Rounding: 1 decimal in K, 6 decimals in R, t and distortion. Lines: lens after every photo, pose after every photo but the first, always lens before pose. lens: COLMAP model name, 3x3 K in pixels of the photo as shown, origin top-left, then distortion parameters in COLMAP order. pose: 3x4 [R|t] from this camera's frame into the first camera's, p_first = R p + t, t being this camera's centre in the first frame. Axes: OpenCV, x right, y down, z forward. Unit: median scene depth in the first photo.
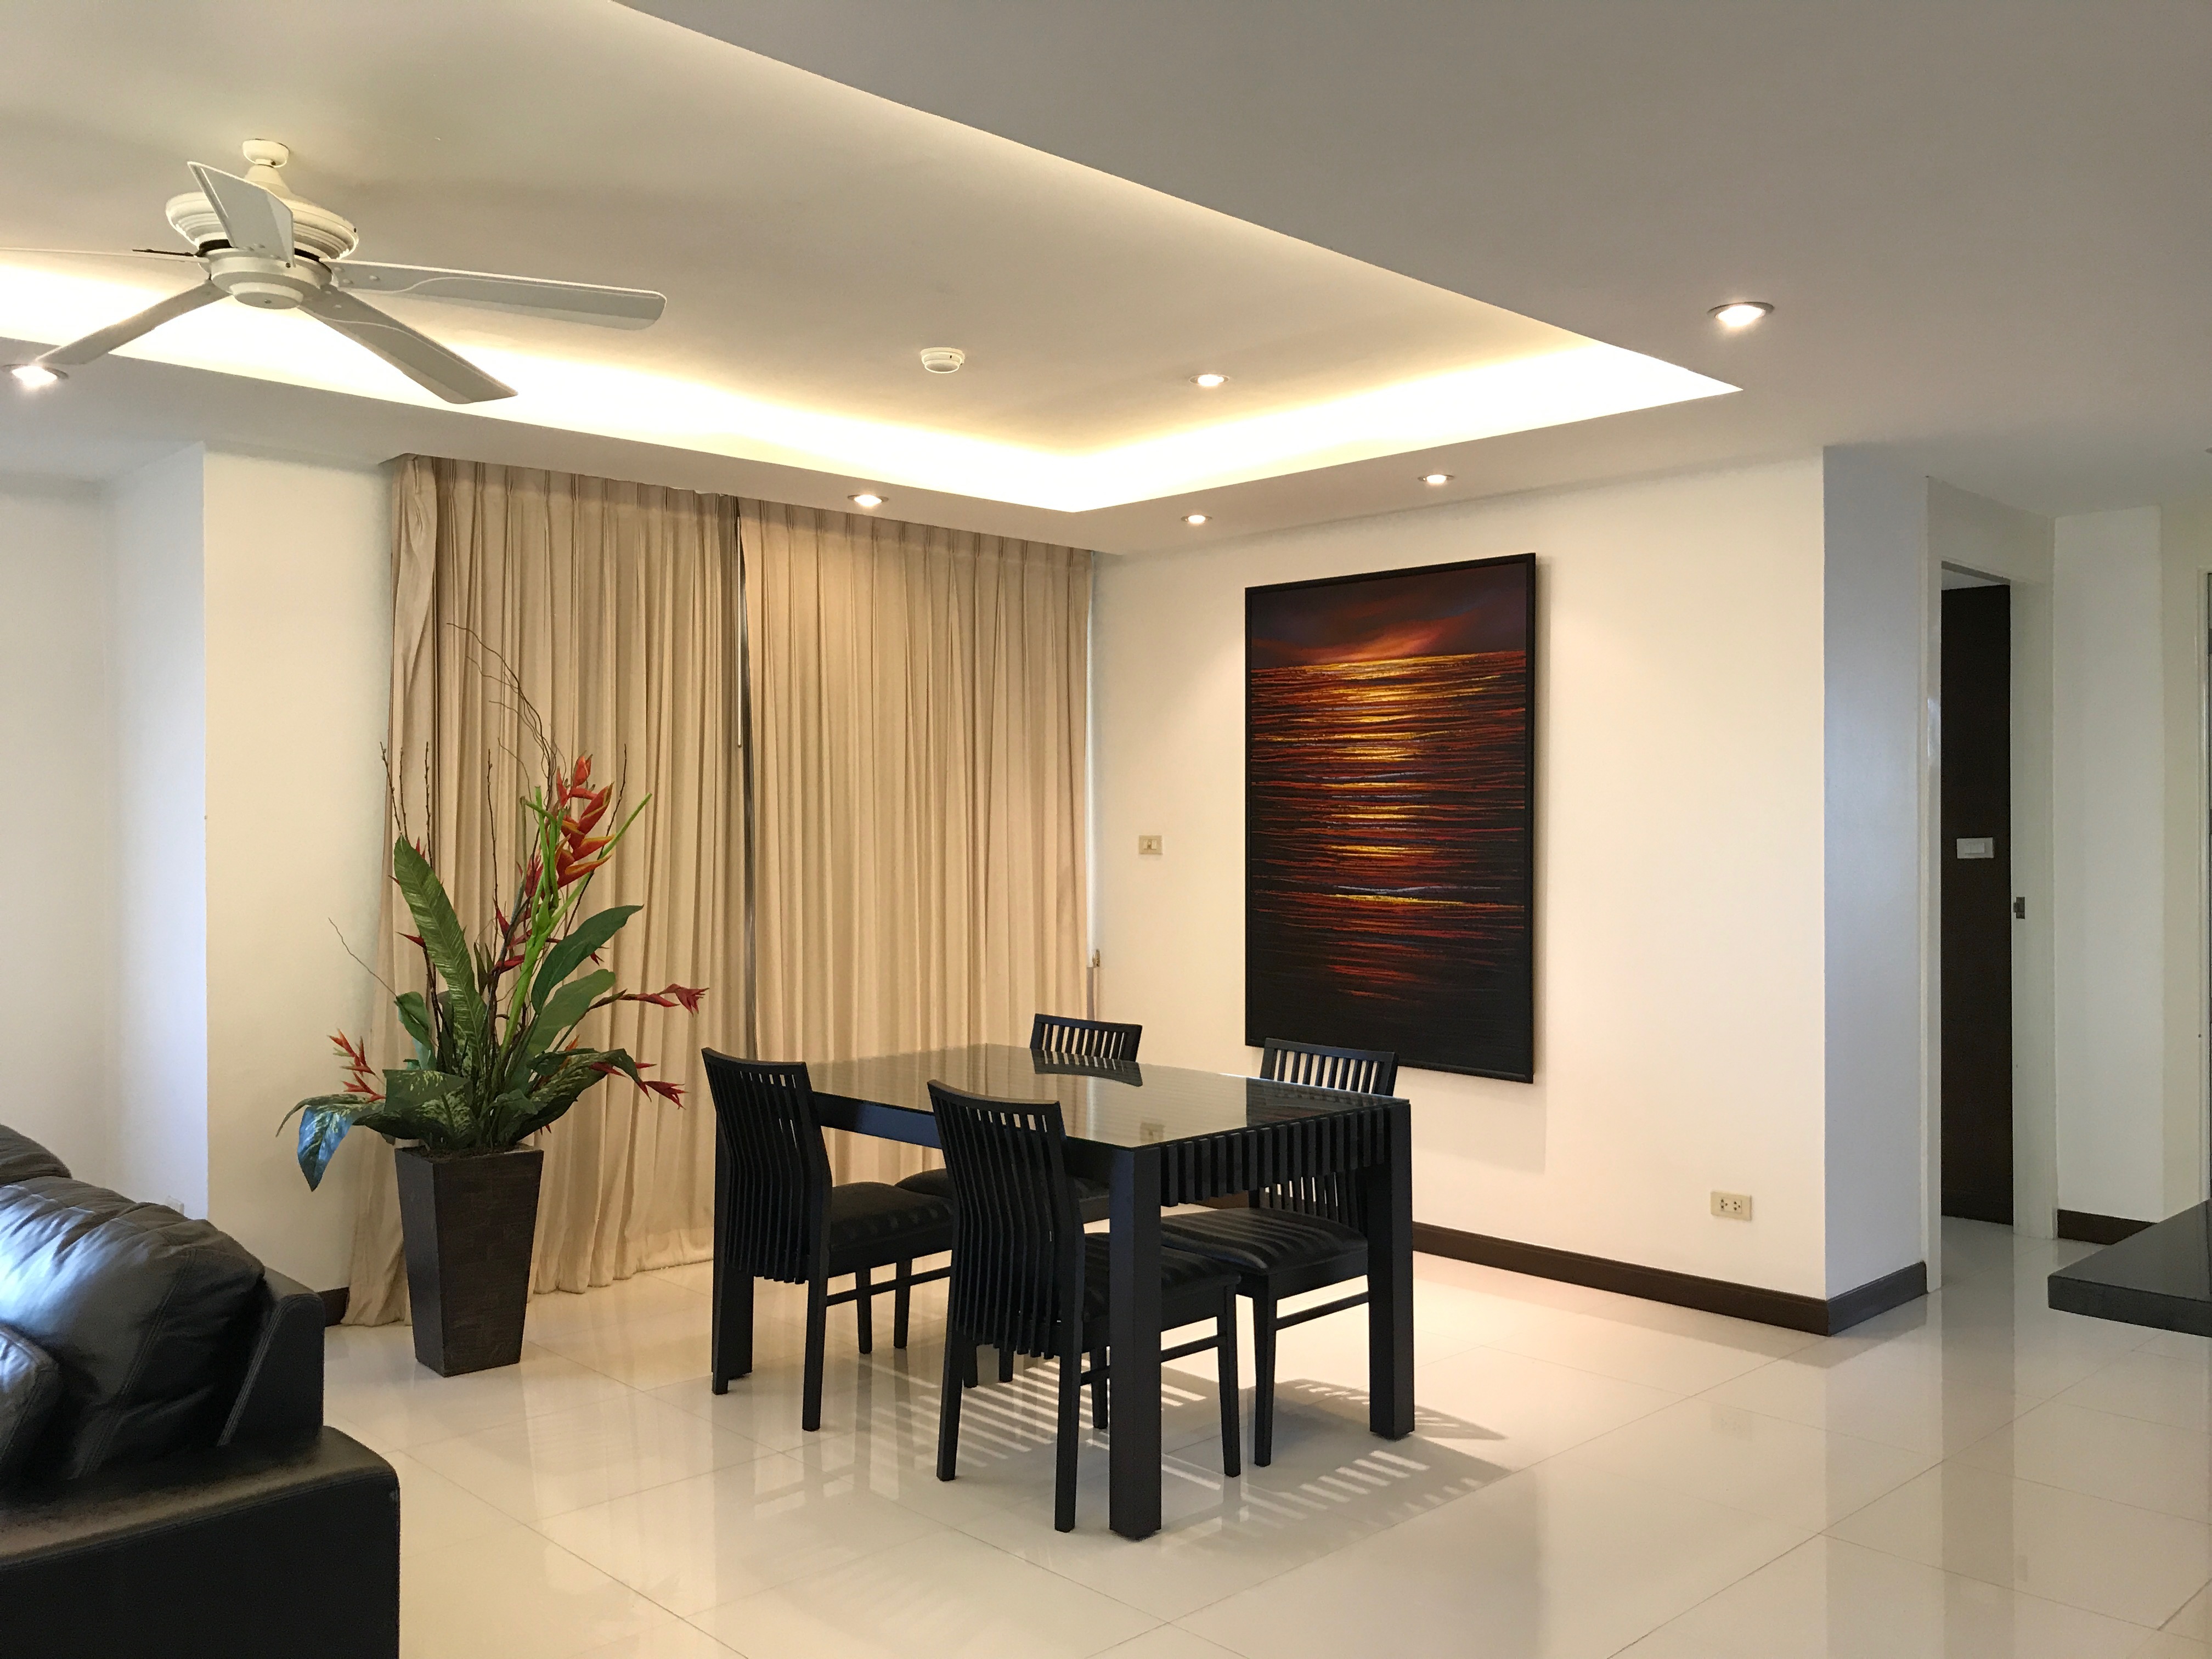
lens RADIAL K [[1810.0, 0, 1106.0], [0, 1810.0, 829.5], [0, 0, 1]] dist [0.004792, 0.002523]
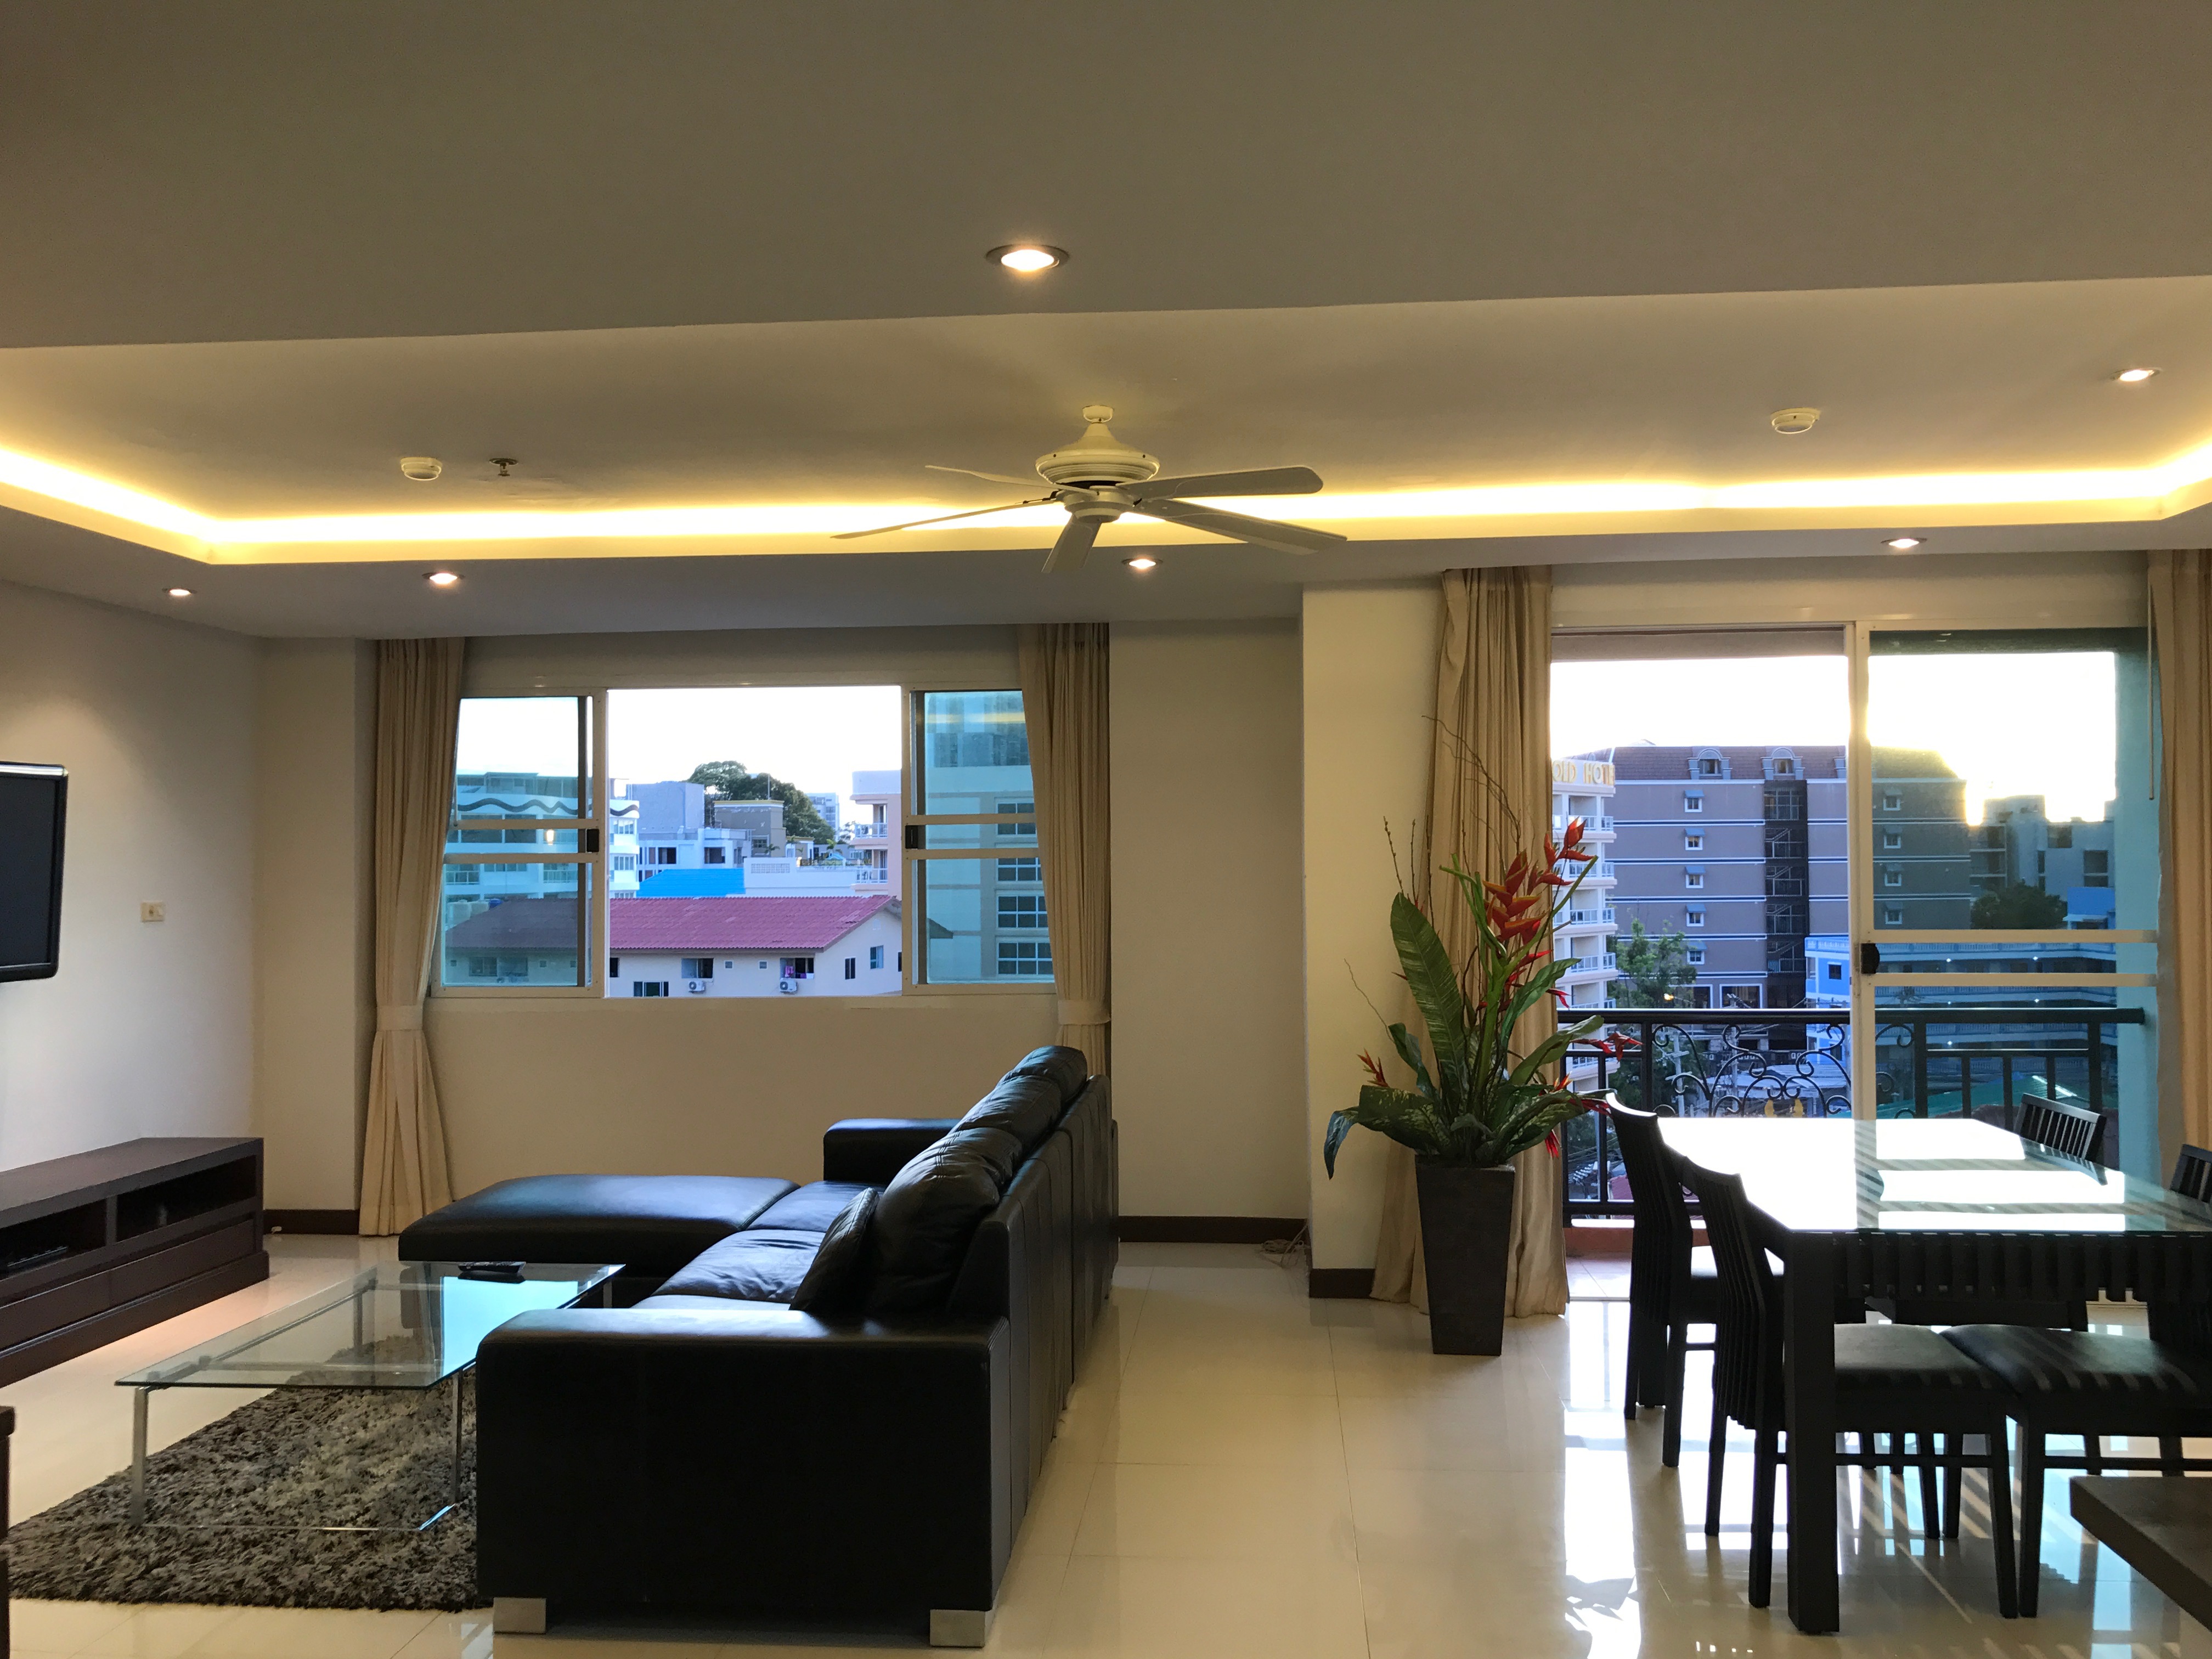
lens RADIAL K [[1880.8, 0, 1106.0], [0, 1880.8, 829.5], [0, 0, 1]] dist [0.001317, 0.000151]
pose [[0.659473, -0.016432, -0.751549, 0.415641], [0.003121, 0.999812, -0.019122, -0.015236], [0.751722, 0.010265, 0.659400, 0.033145]]
